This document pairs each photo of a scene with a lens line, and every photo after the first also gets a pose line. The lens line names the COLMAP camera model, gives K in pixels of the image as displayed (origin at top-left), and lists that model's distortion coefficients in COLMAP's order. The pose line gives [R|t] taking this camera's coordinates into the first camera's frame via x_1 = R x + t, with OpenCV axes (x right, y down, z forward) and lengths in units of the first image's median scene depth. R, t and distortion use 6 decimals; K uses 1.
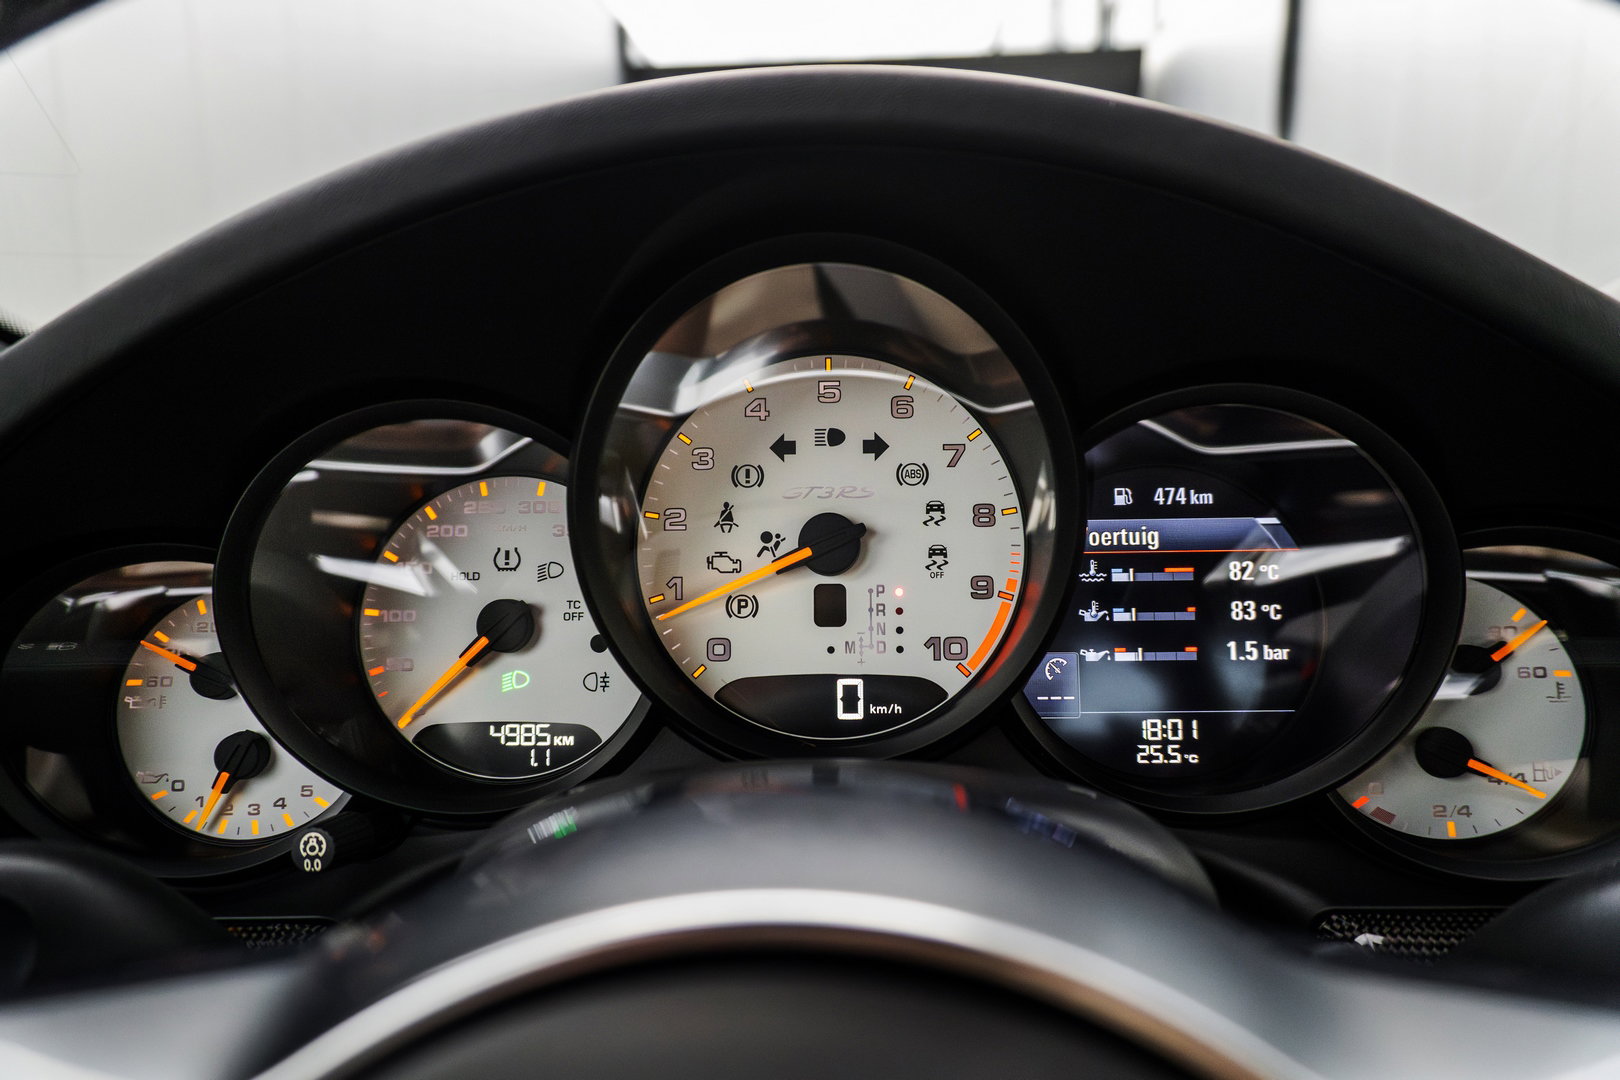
lens RADIAL K [[1101.7, 0, 813.1], [0, 1101.7, 540.2], [0, 0, 1]] dist [-0.003725, -0.003112]
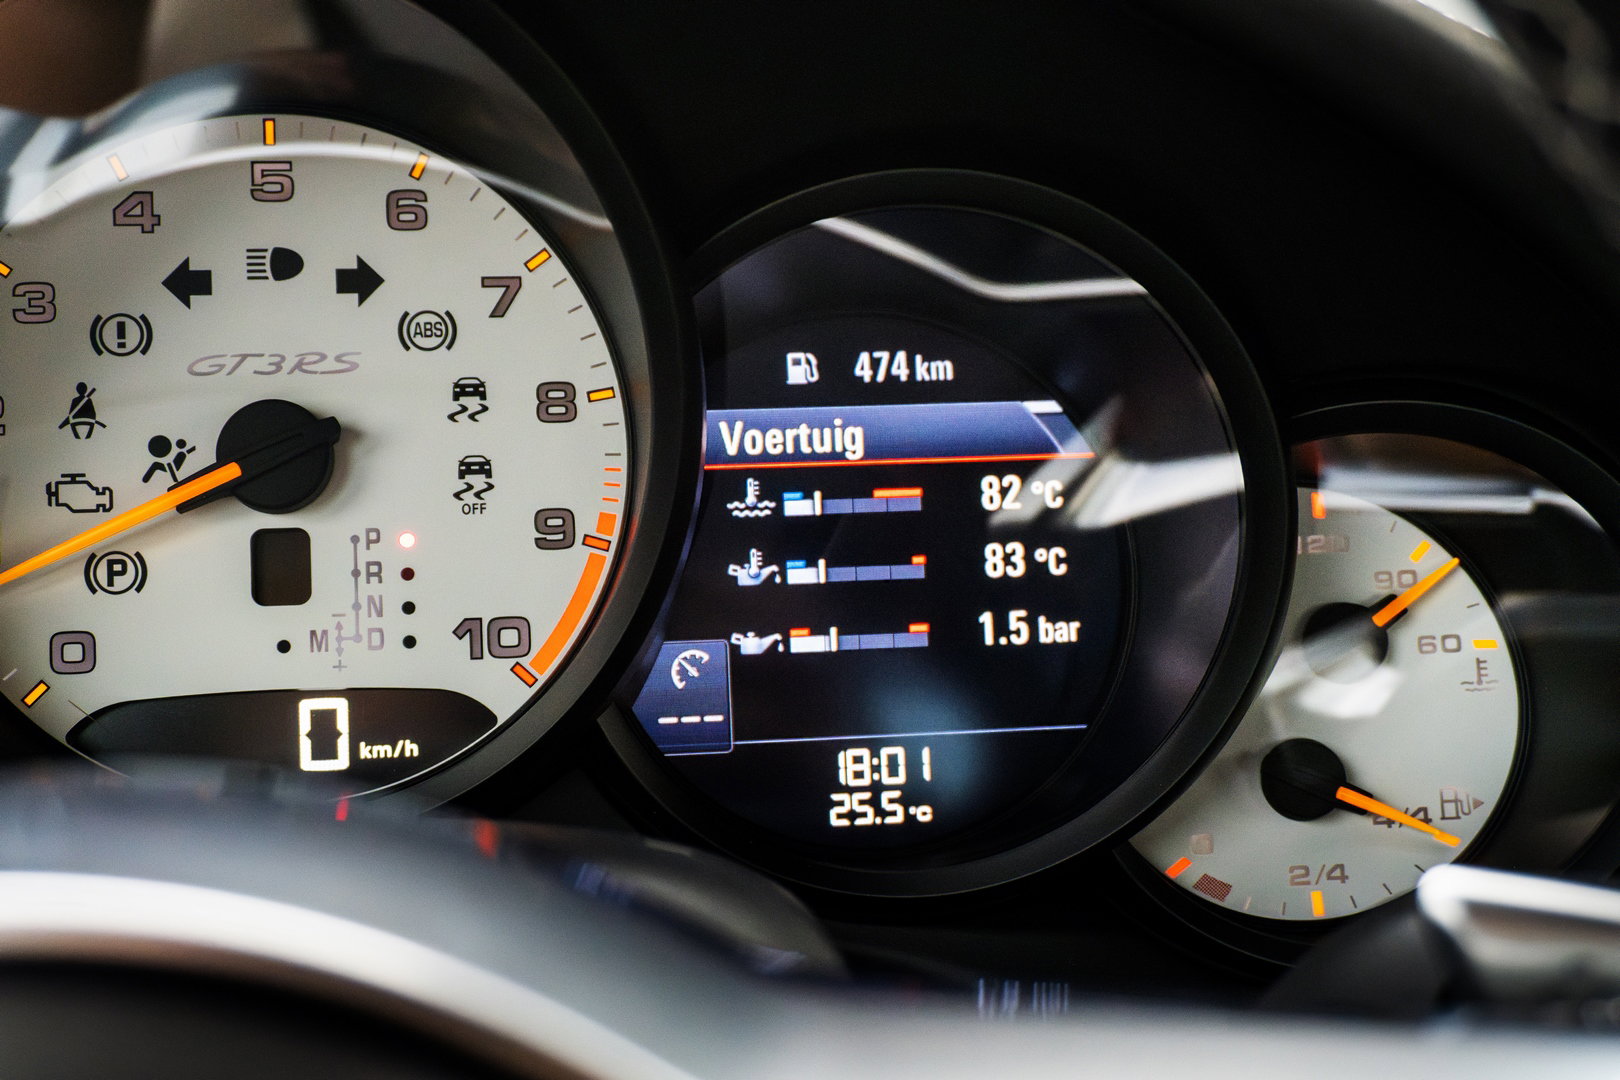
lens RADIAL K [[2199.6, 0, 810.6], [0, 2199.6, 547.9], [0, 0, 1]] dist [0.043594, 0.000000]
pose [[0.984973, -0.022098, 0.171290, 0.087576], [0.018317, 0.999553, 0.023625, 0.027887], [-0.171735, -0.020132, 0.984937, -0.141520]]
